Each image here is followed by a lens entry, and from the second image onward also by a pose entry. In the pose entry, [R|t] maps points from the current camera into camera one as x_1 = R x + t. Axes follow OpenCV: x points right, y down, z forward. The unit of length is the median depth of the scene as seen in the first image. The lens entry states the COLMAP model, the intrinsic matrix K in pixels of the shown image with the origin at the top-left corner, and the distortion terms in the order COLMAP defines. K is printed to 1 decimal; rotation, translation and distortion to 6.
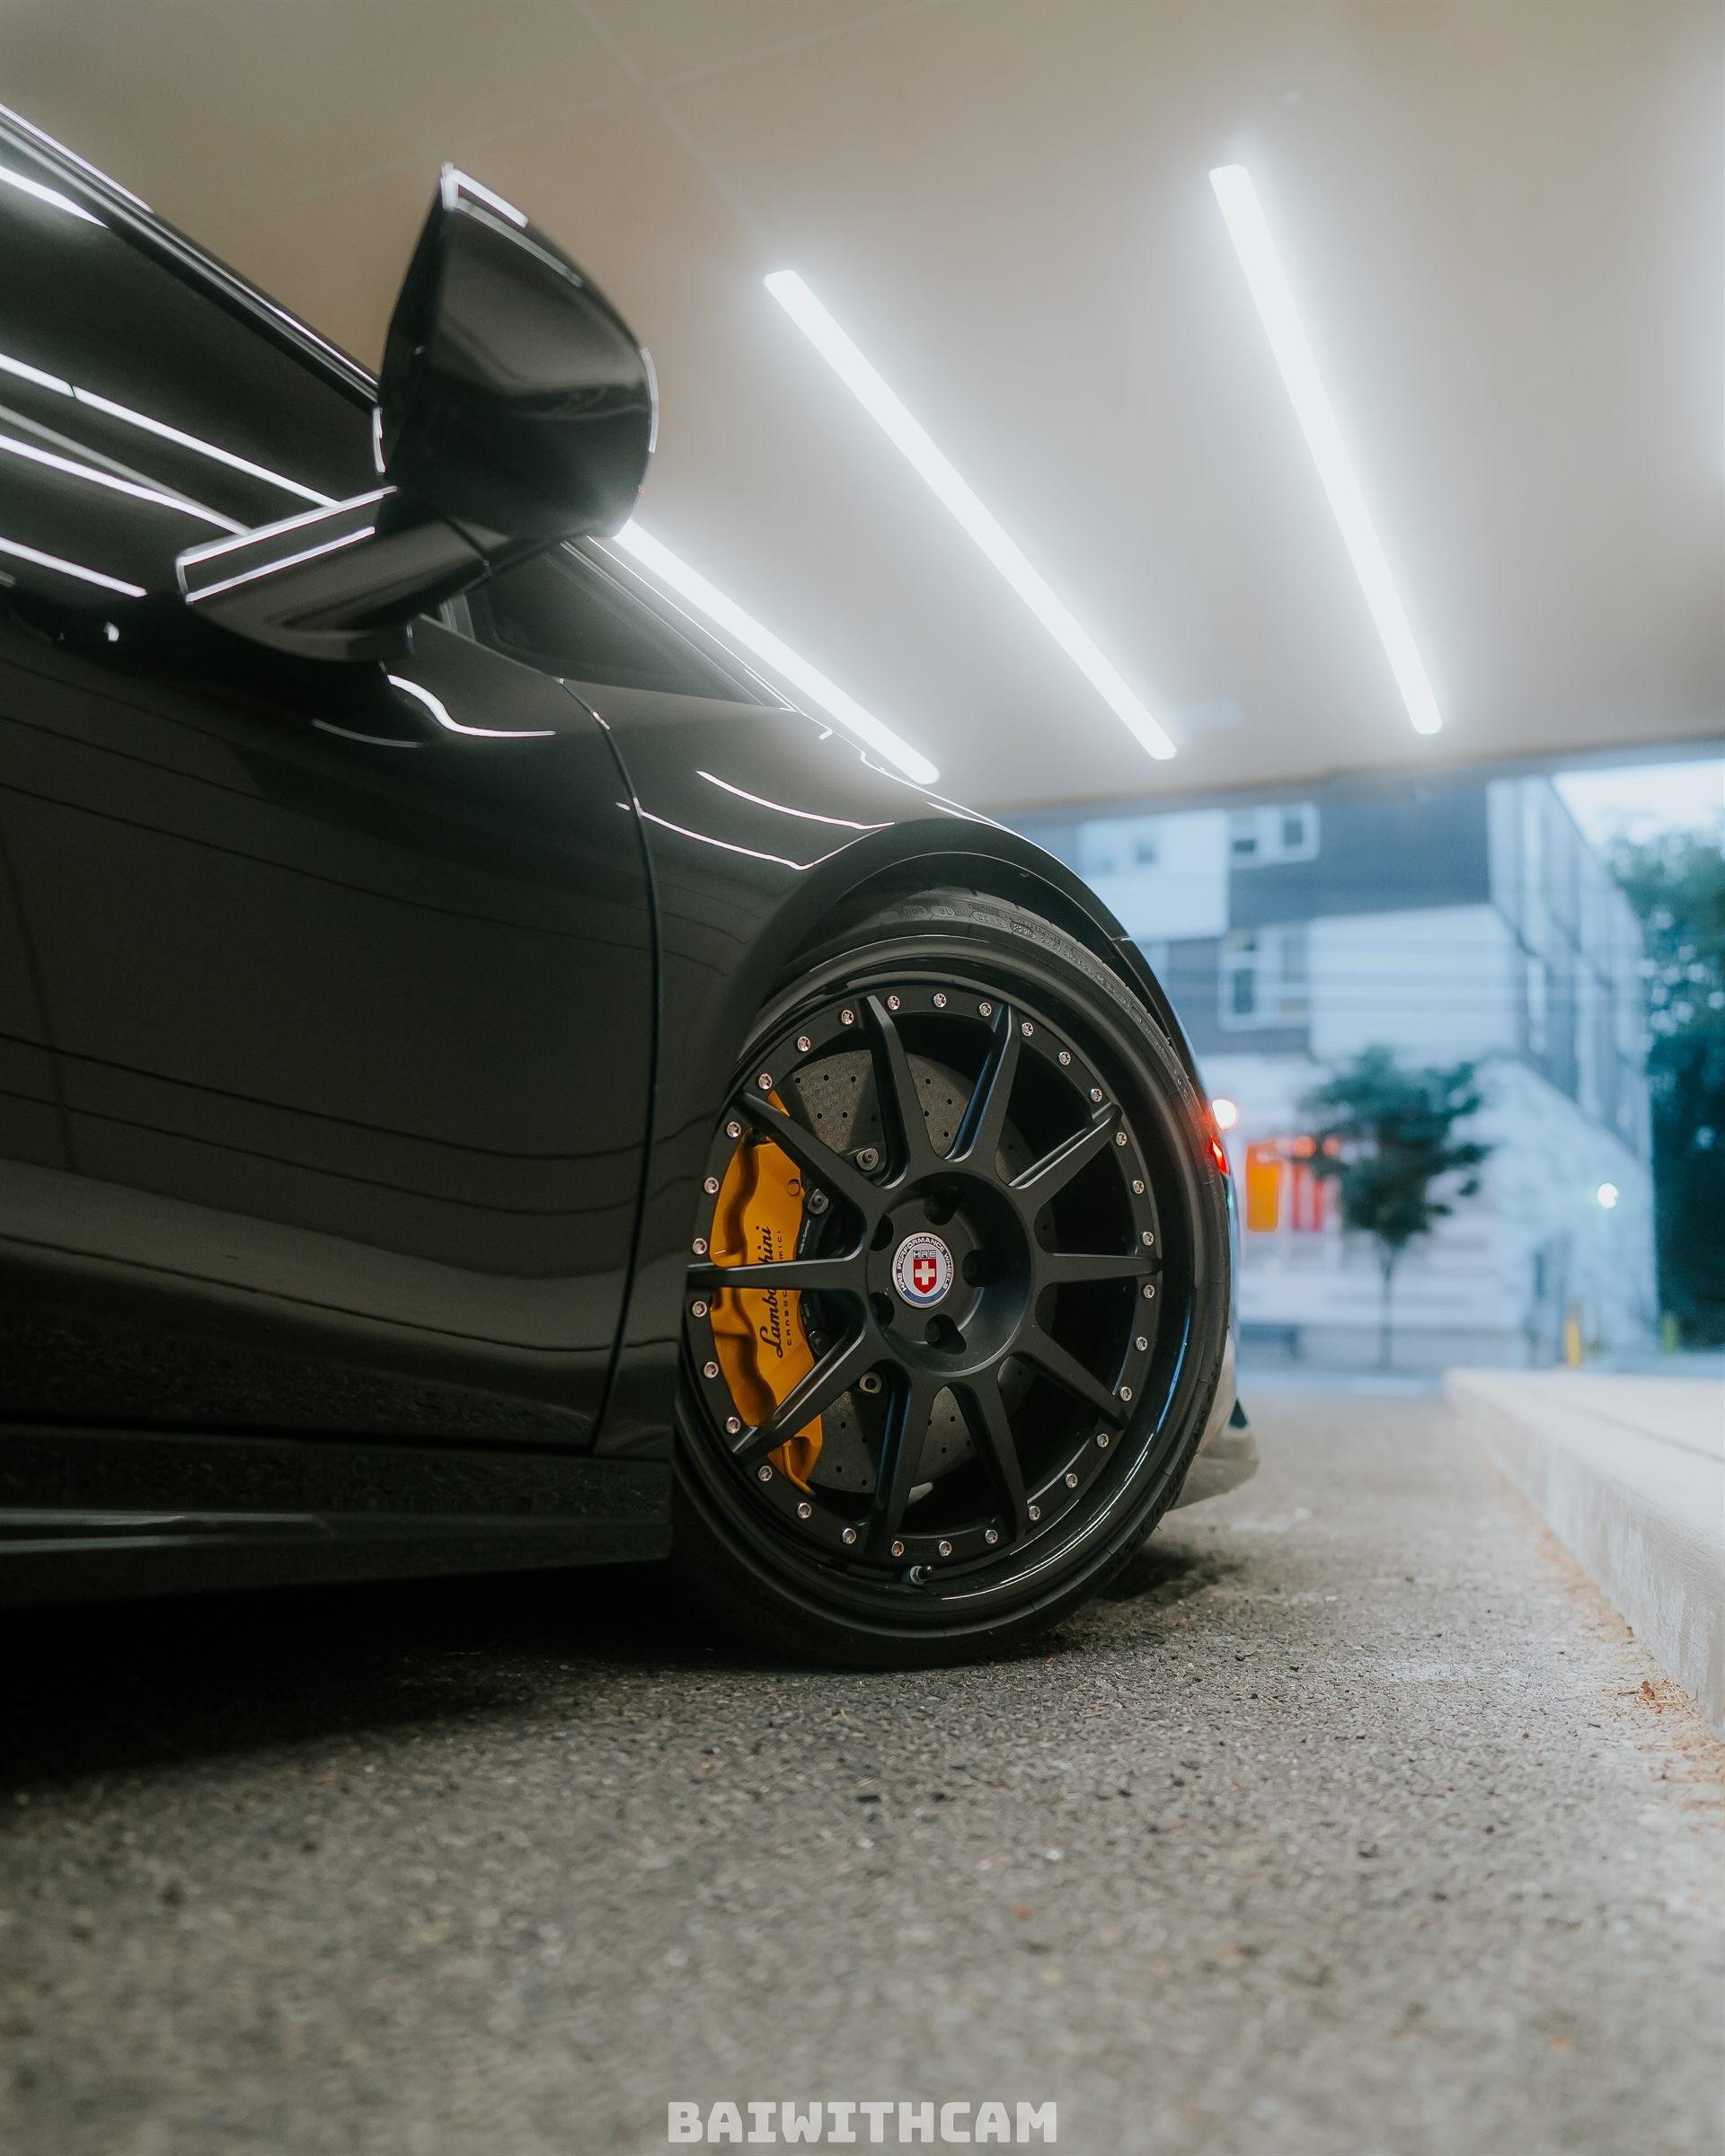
lens RADIAL K [[1713.4, 0, 878.0], [0, 1713.4, 1061.4], [0, 0, 1]] dist [-0.036579, 0.049809]
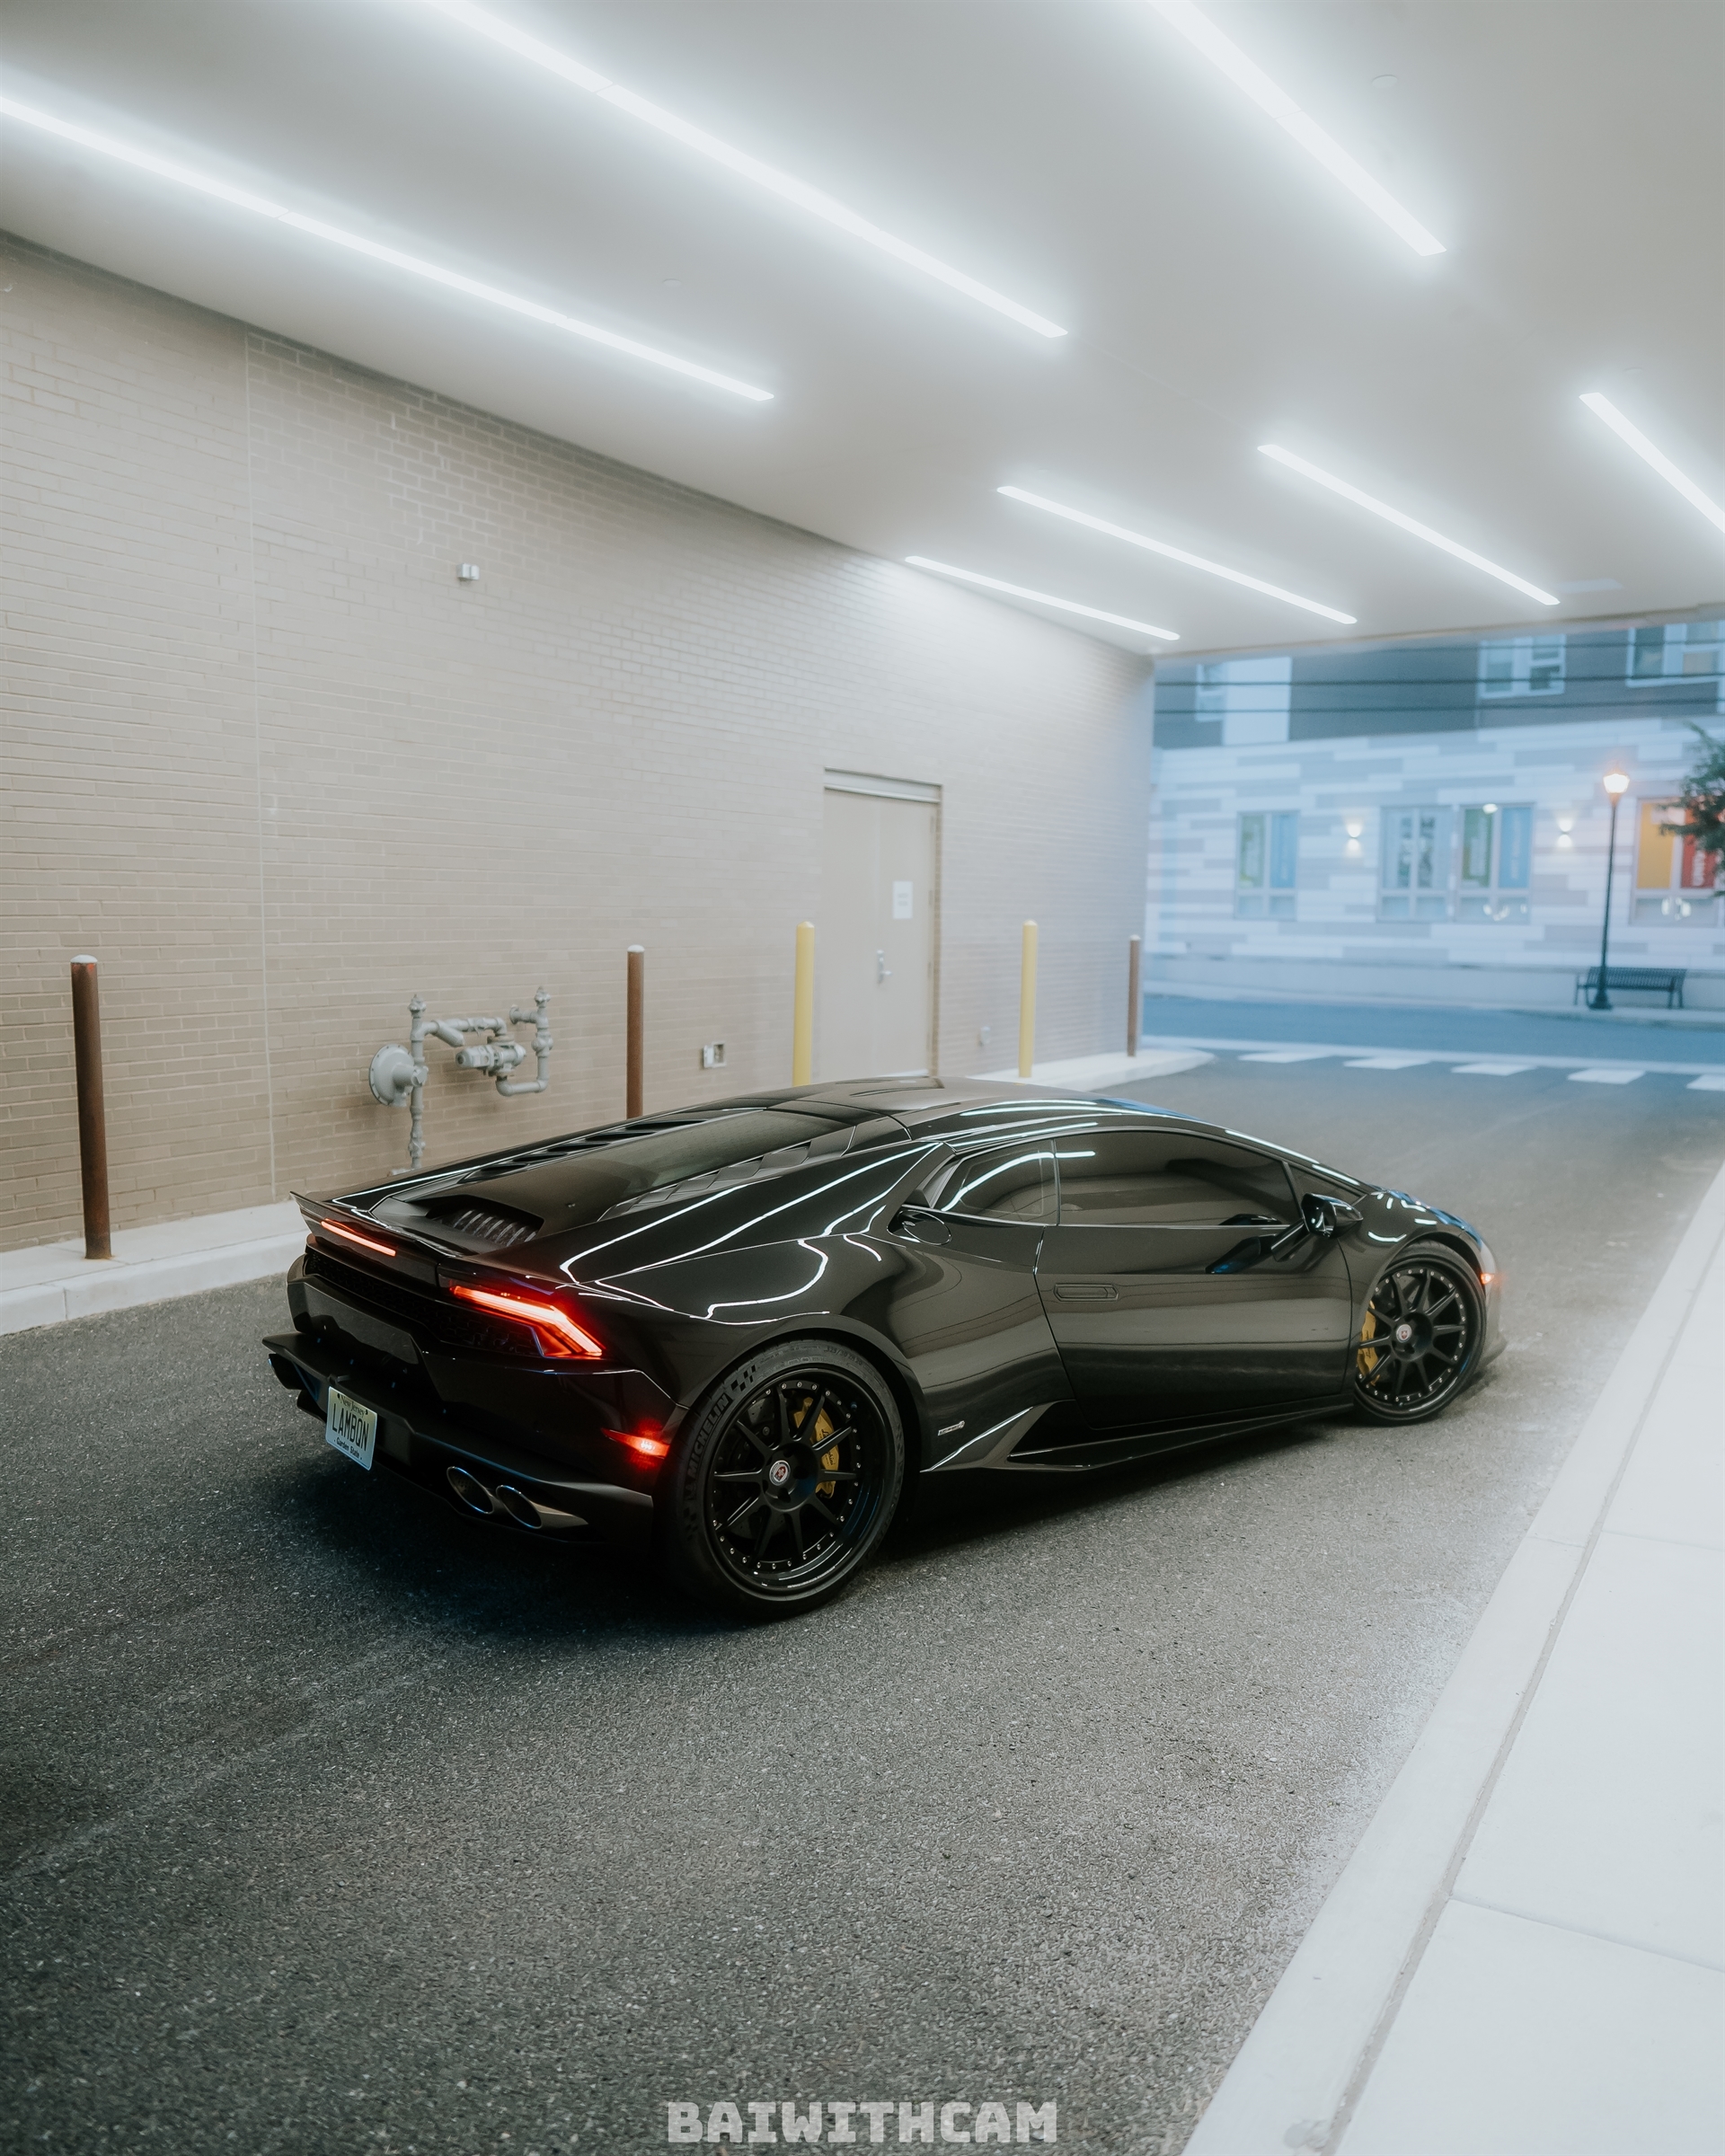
lens RADIAL K [[1713.4, 0, 881.1], [0, 1713.4, 1140.7], [0, 0, 1]] dist [-0.036579, 0.049809]
pose [[0.976389, 0.002501, -0.216005, -0.297907], [0.059212, 0.958538, 0.278747, -1.455737], [0.207746, -0.284955, 0.935757, -2.795950]]
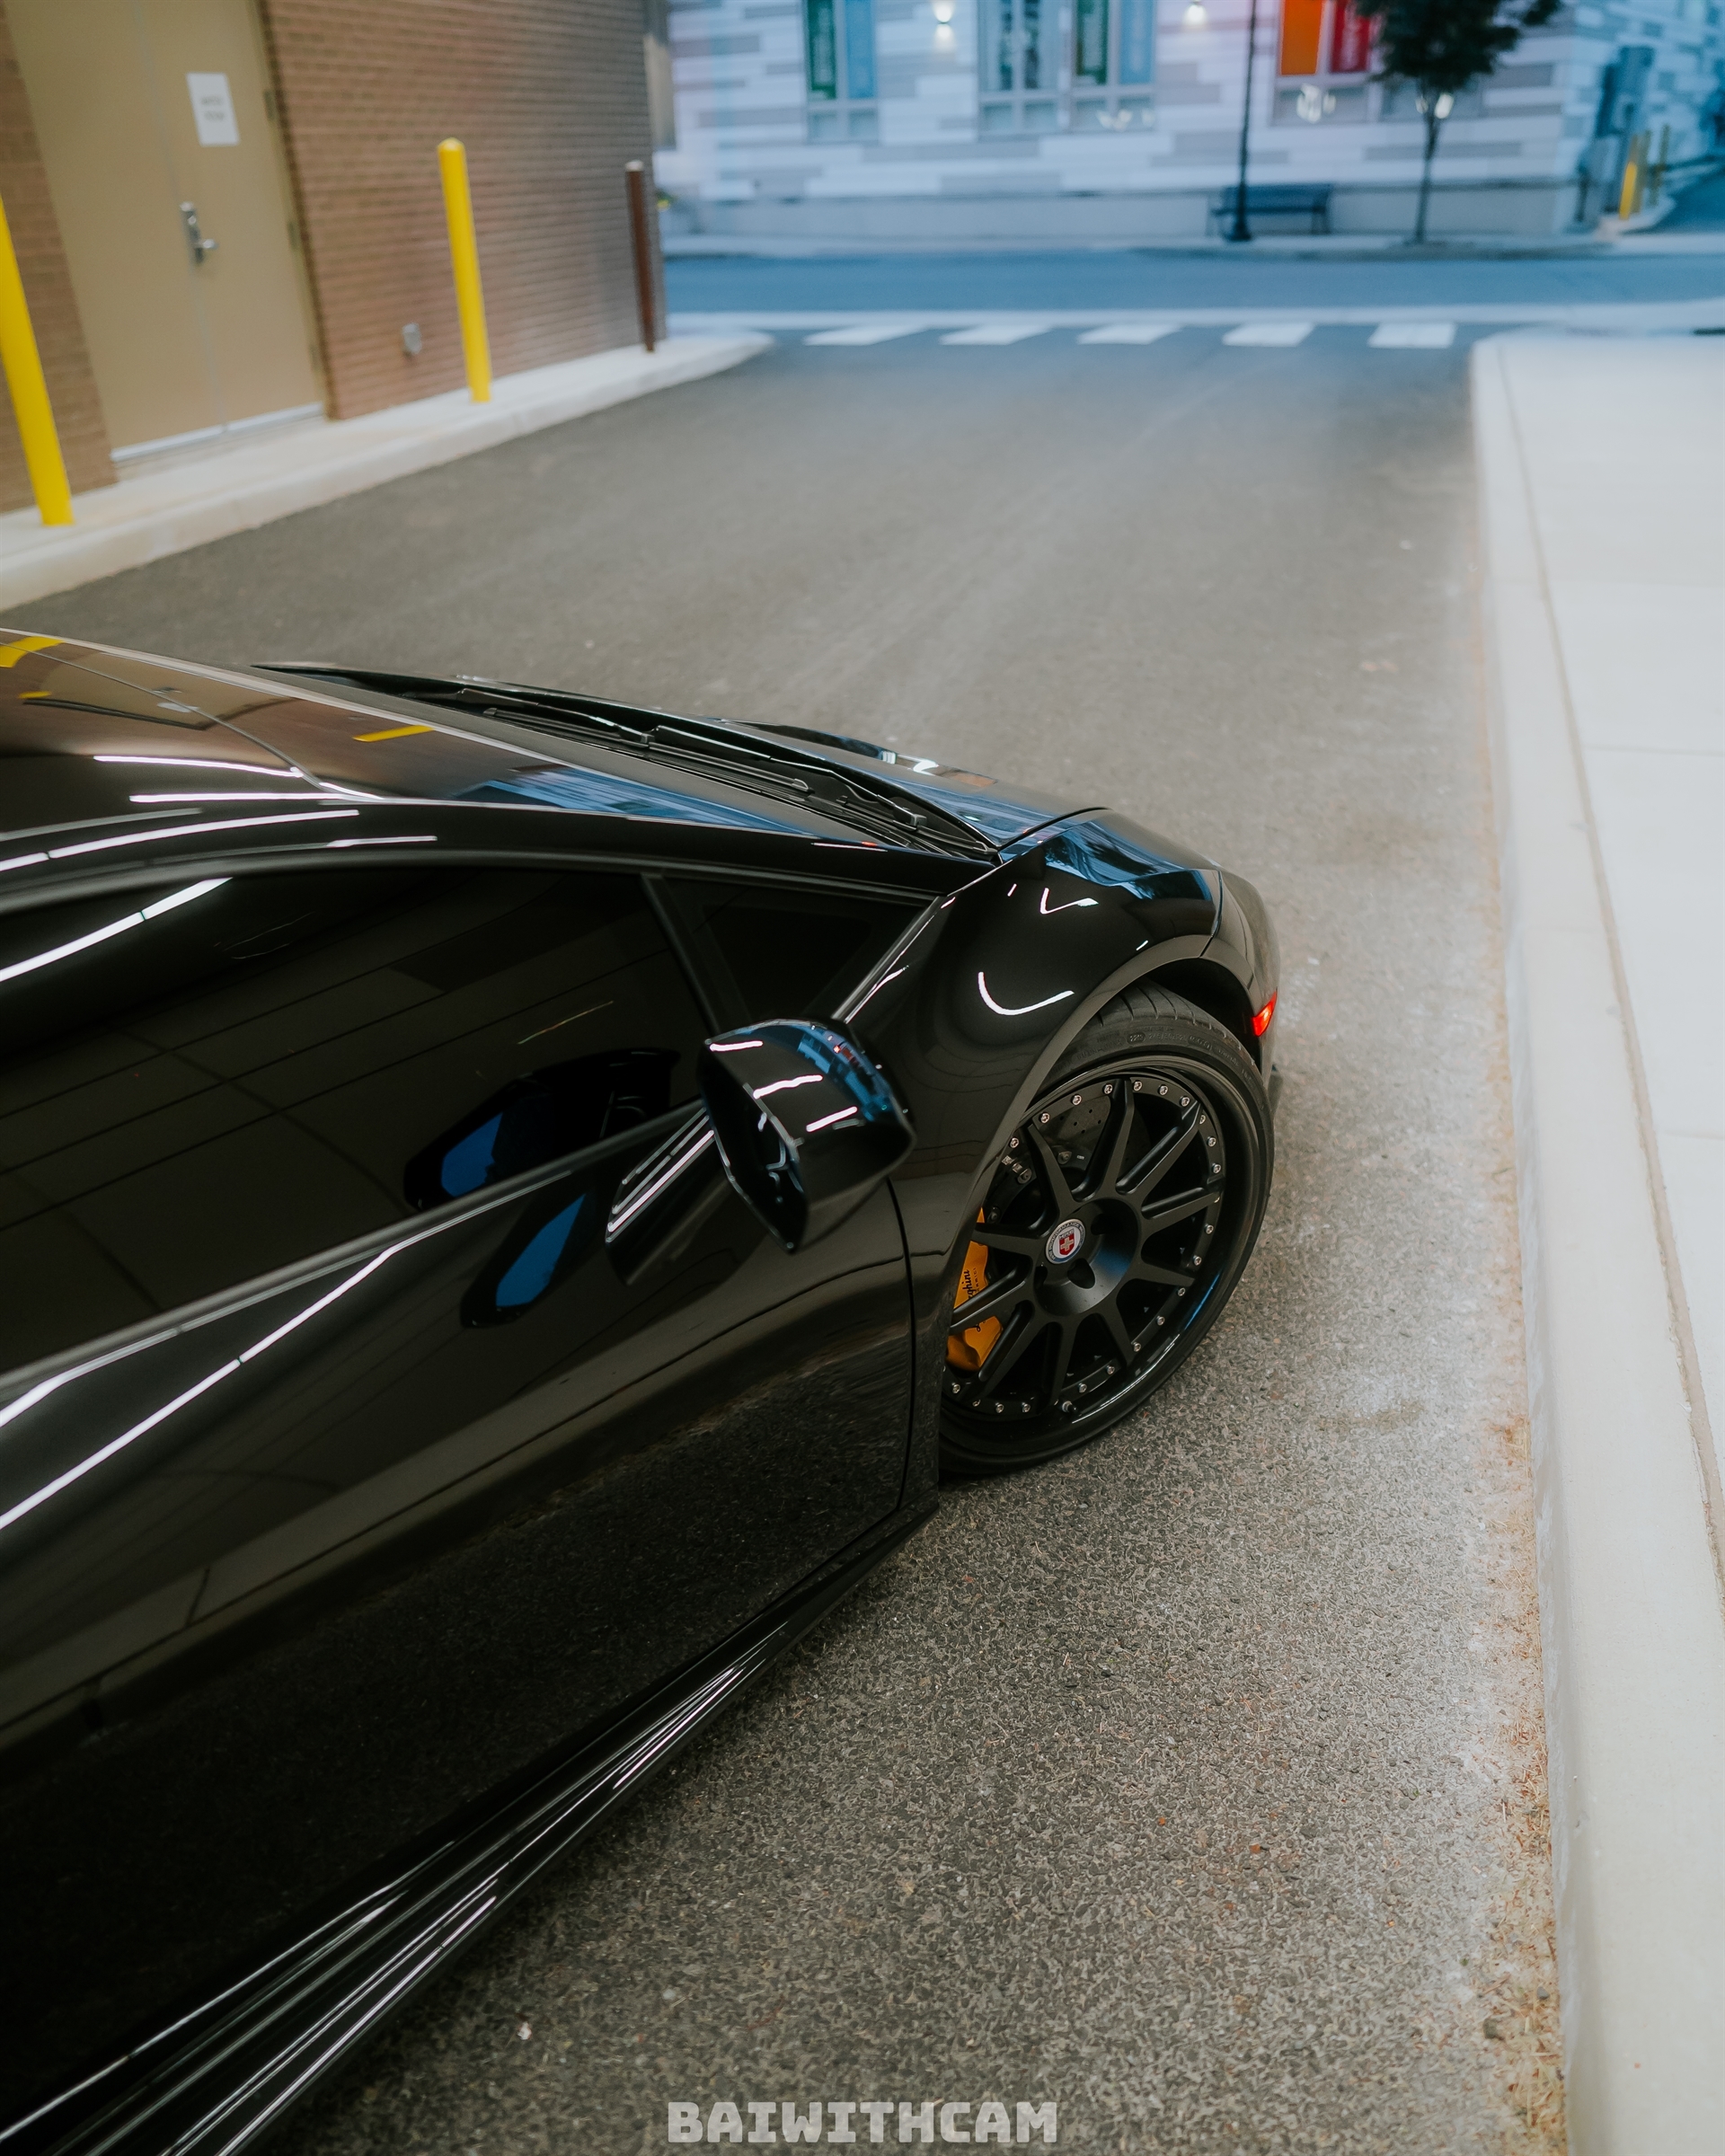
lens RADIAL K [[1713.4, 0, 883.9], [0, 1713.4, 1077.5], [0, 0, 1]] dist [-0.036579, 0.049809]
pose [[0.997372, -0.069206, -0.021423, -0.084709], [0.067810, 0.787722, 0.612288, -0.867924], [-0.025498, -0.612131, 0.790345, -0.072449]]
